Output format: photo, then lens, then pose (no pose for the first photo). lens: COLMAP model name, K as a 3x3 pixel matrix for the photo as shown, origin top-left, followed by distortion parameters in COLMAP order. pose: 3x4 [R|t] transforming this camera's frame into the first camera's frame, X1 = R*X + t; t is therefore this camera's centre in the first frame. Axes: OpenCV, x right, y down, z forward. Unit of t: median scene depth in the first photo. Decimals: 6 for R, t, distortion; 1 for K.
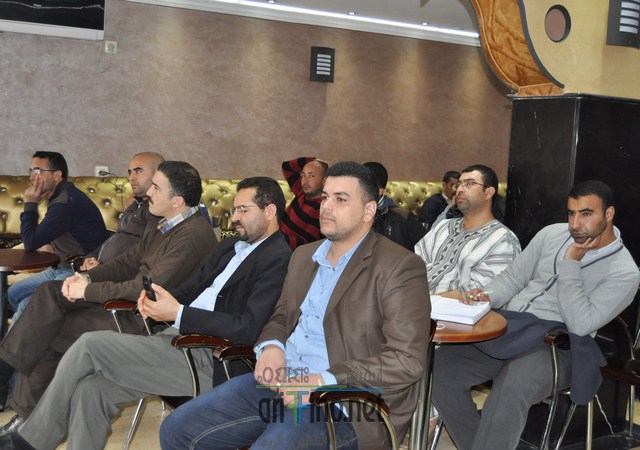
lens RADIAL K [[727.4, 0, 307.5], [0, 727.4, 225.1], [0, 0, 1]] dist [-0.062236, 0.000000]
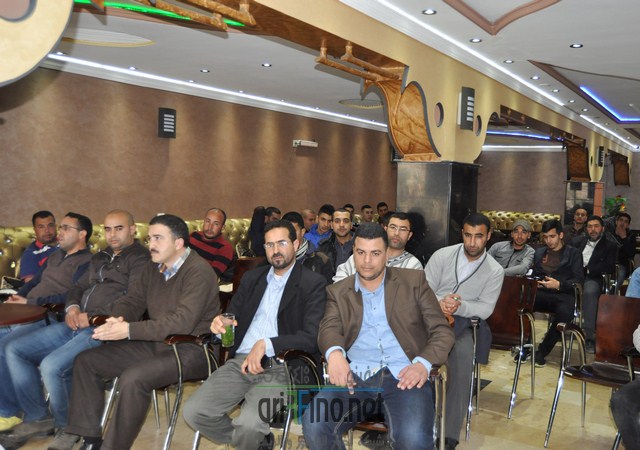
lens RADIAL K [[644.0, 0, 332.4], [0, 644.0, 228.6], [0, 0, 1]] dist [-0.071091, 0.000000]
pose [[0.866313, -0.048419, 0.497149, -0.293902], [0.063455, 0.997895, -0.013387, -0.021528], [-0.495454, 0.043144, 0.867562, -0.026221]]
